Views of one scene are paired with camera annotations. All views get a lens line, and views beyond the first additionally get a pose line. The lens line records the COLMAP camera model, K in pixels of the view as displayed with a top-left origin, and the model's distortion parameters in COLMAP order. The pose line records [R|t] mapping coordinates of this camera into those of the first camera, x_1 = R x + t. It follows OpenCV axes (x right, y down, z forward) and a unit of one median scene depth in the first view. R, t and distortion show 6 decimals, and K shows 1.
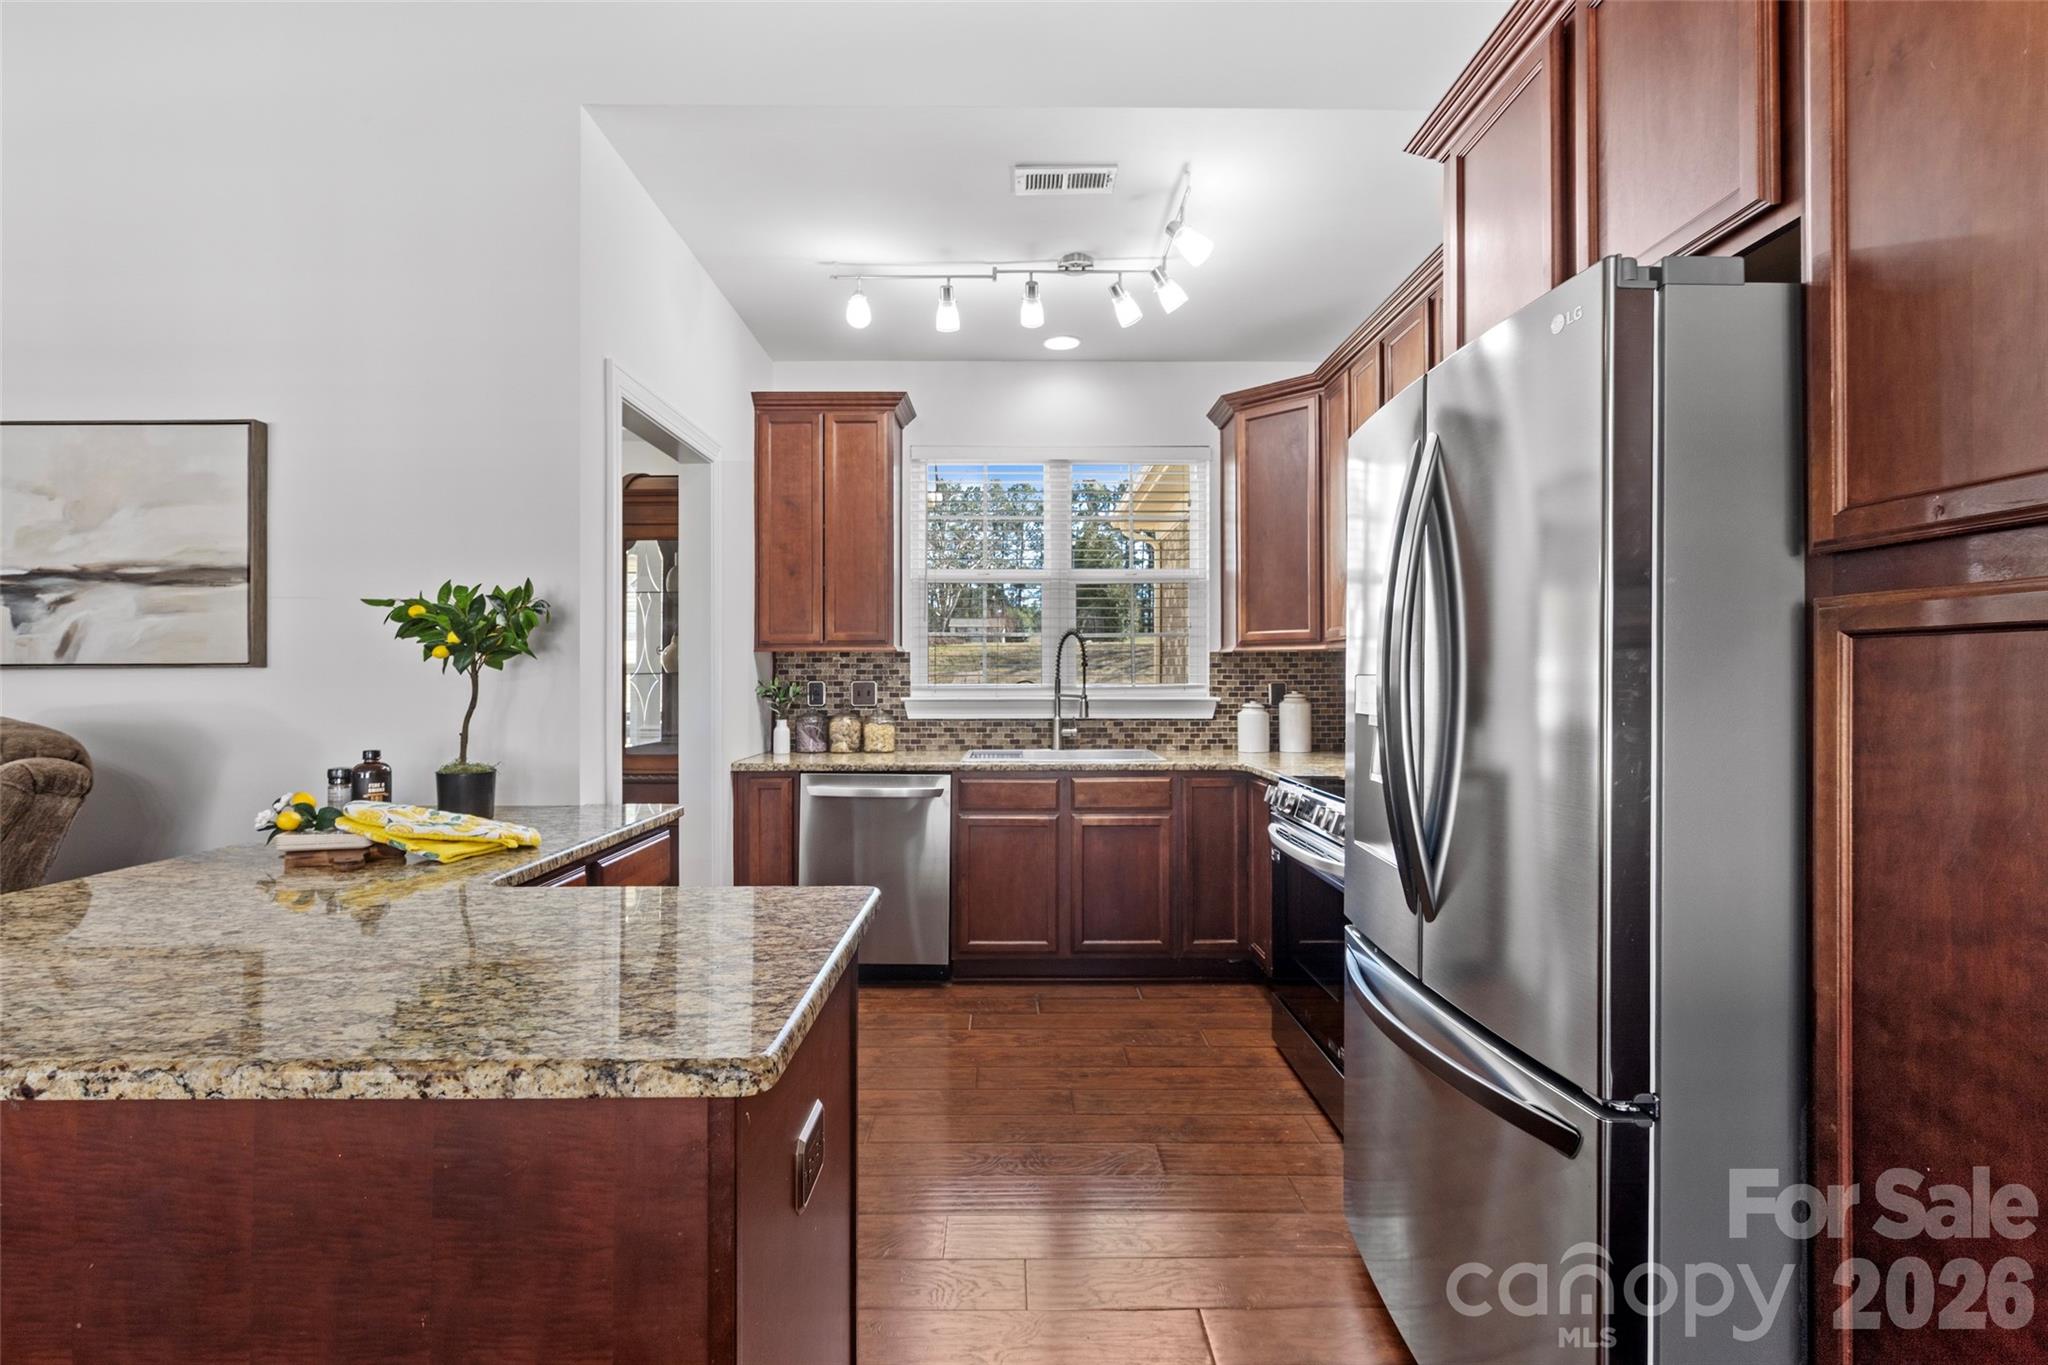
lens RADIAL K [[926.0, 0, 1022.0], [0, 926.0, 668.0], [0, 0, 1]] dist [0.001868, -0.001053]
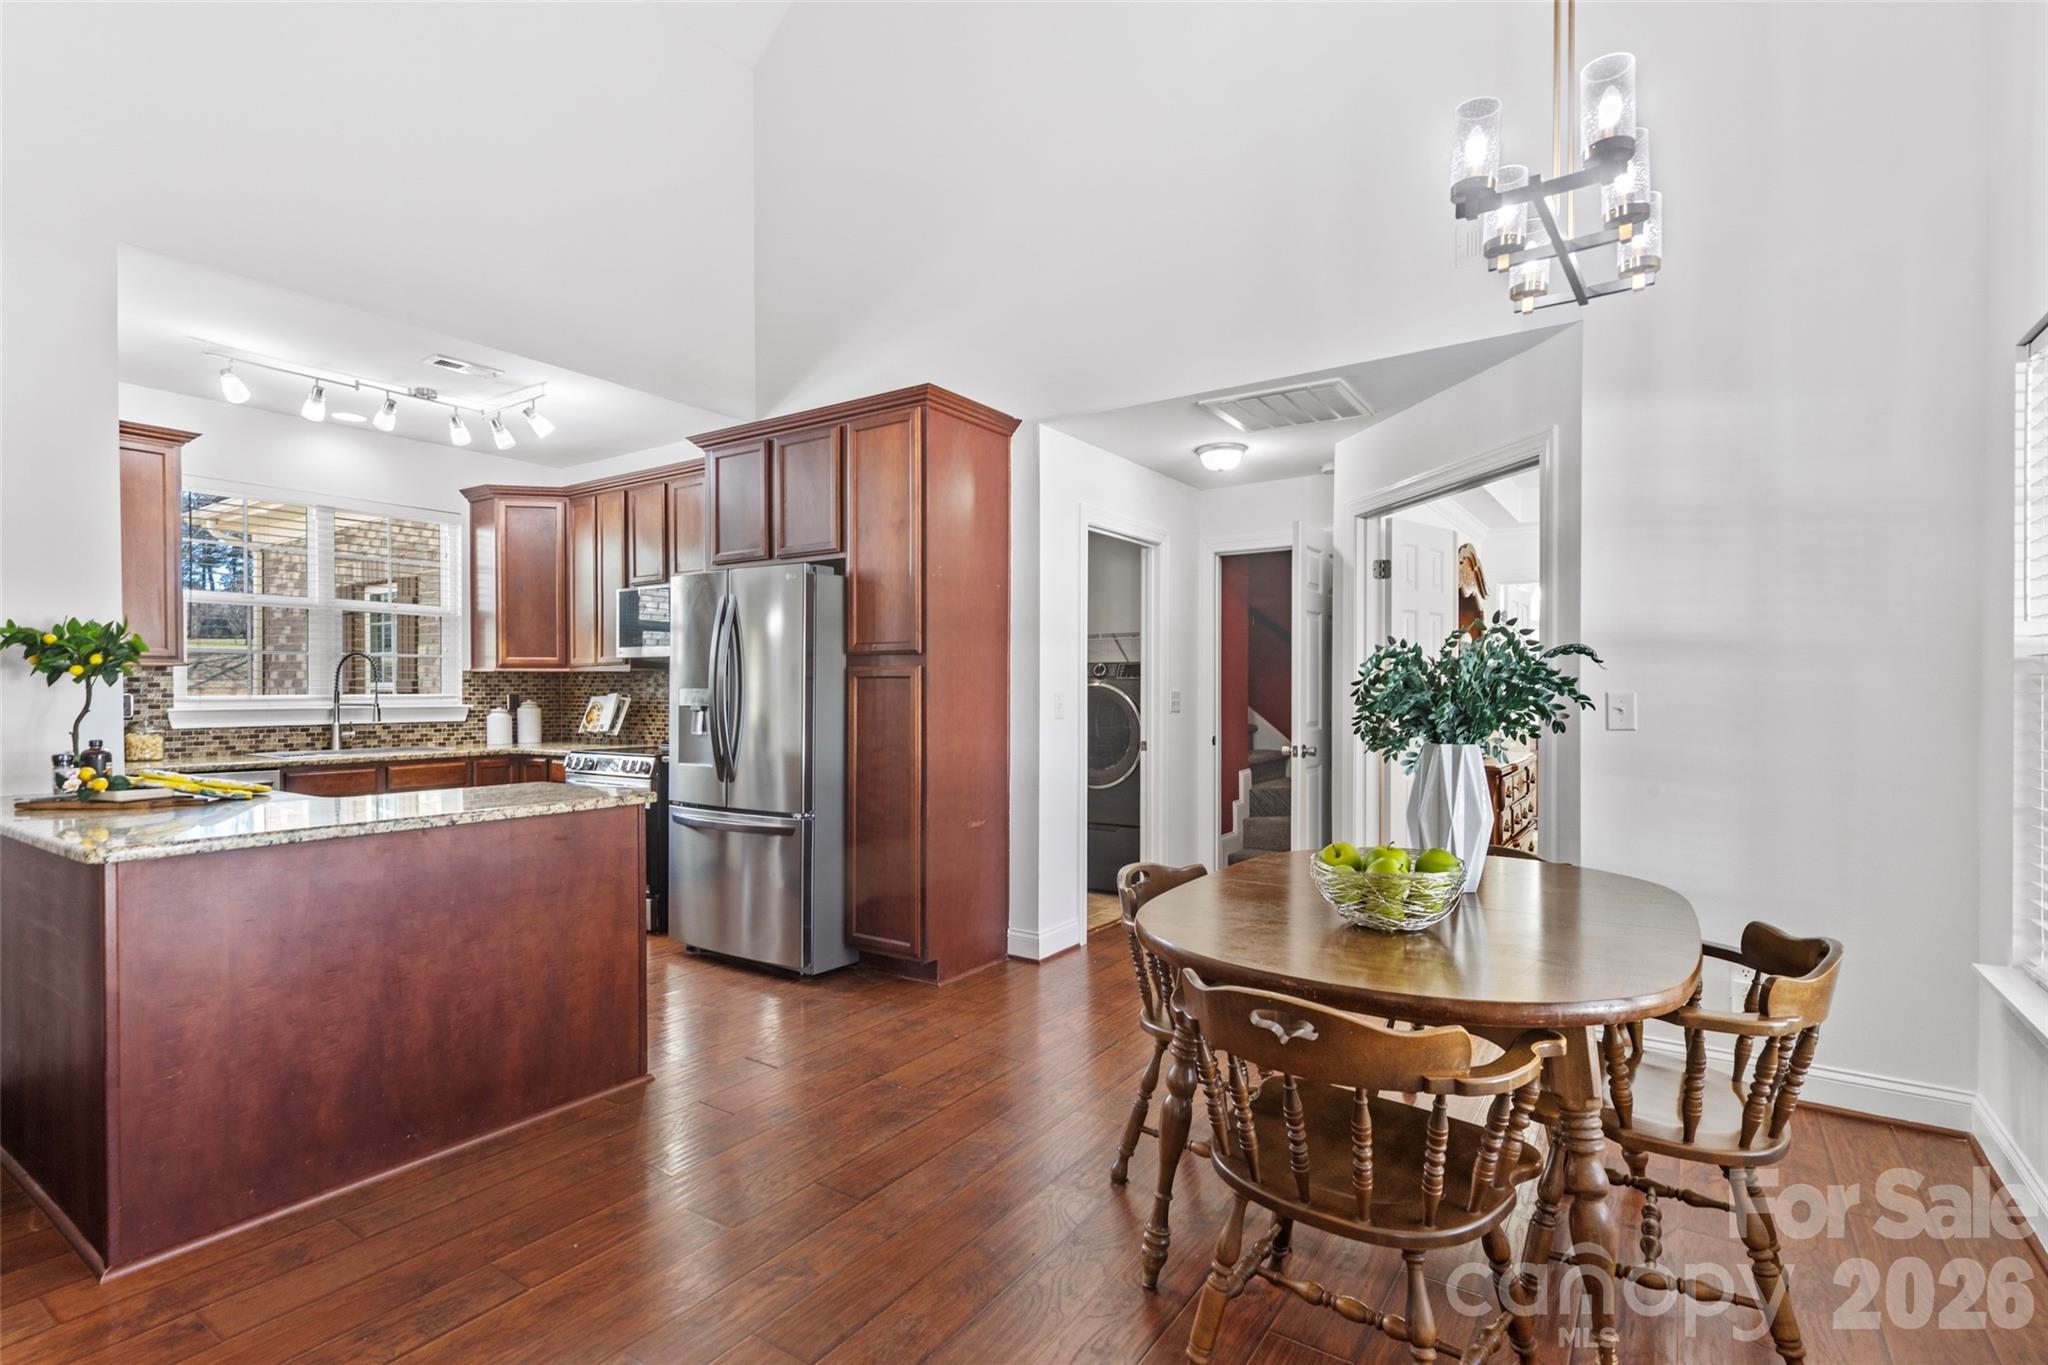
lens RADIAL K [[972.1, 0, 1020.2], [0, 972.1, 692.1], [0, 0, 1]] dist [0.002160, 0.000002]
pose [[0.564938, -0.000809, 0.825133, -0.504010], [-0.007866, 0.999949, 0.006365, -0.002195], [-0.825096, -0.010086, 0.564903, -0.450154]]
